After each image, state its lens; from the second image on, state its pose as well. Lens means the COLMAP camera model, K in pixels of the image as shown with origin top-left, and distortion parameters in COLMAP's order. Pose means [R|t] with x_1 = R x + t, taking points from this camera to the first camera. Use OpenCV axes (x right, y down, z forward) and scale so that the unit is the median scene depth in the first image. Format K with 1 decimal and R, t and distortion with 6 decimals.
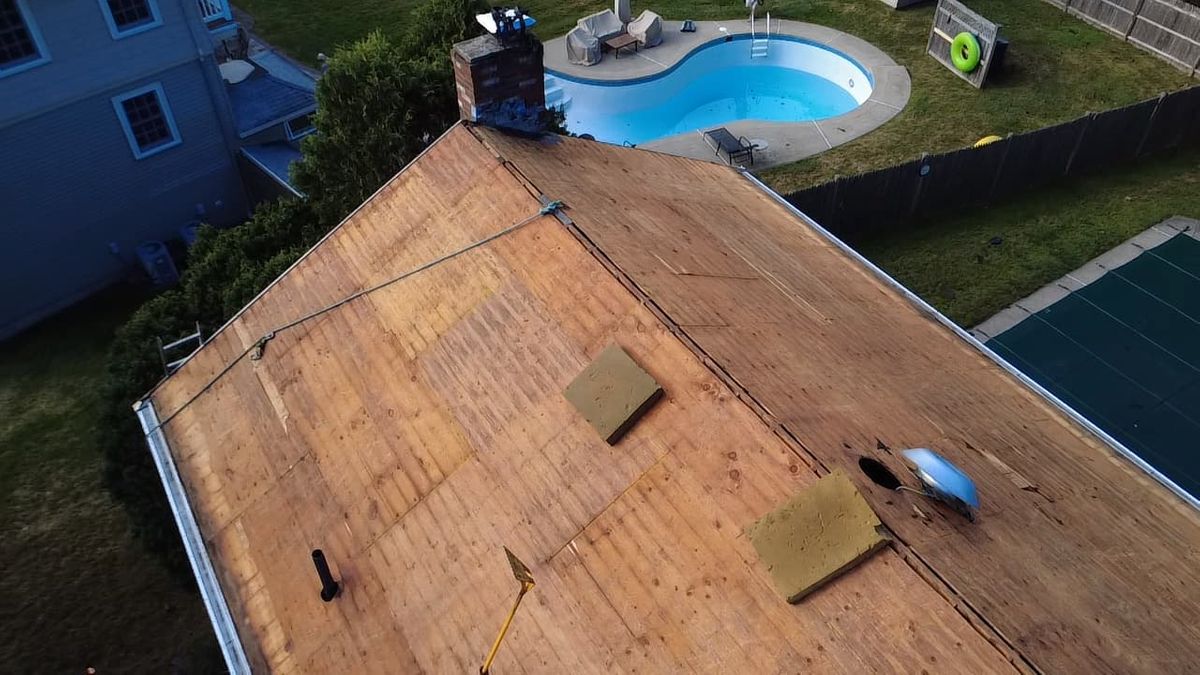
lens RADIAL K [[924.1, 0, 576.8], [0, 924.1, 308.1], [0, 0, 1]] dist [0.004944, -0.000542]
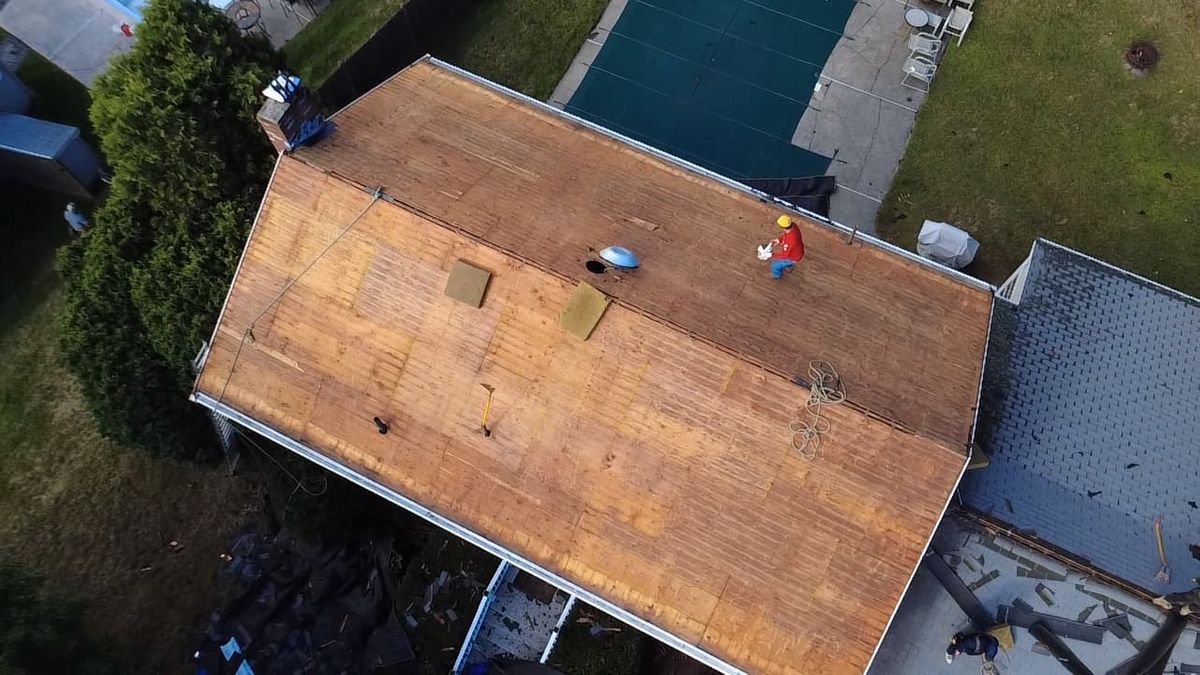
lens RADIAL K [[916.6, 0, 600.0], [0, 916.6, 337.5], [0, 0, 1]] dist [0.010835, 0.002286]
pose [[0.851062, -0.481783, 0.208756, -0.166785], [0.352337, 0.818791, 0.453255, -0.541859], [-0.389298, -0.312195, 0.866592, -0.777959]]
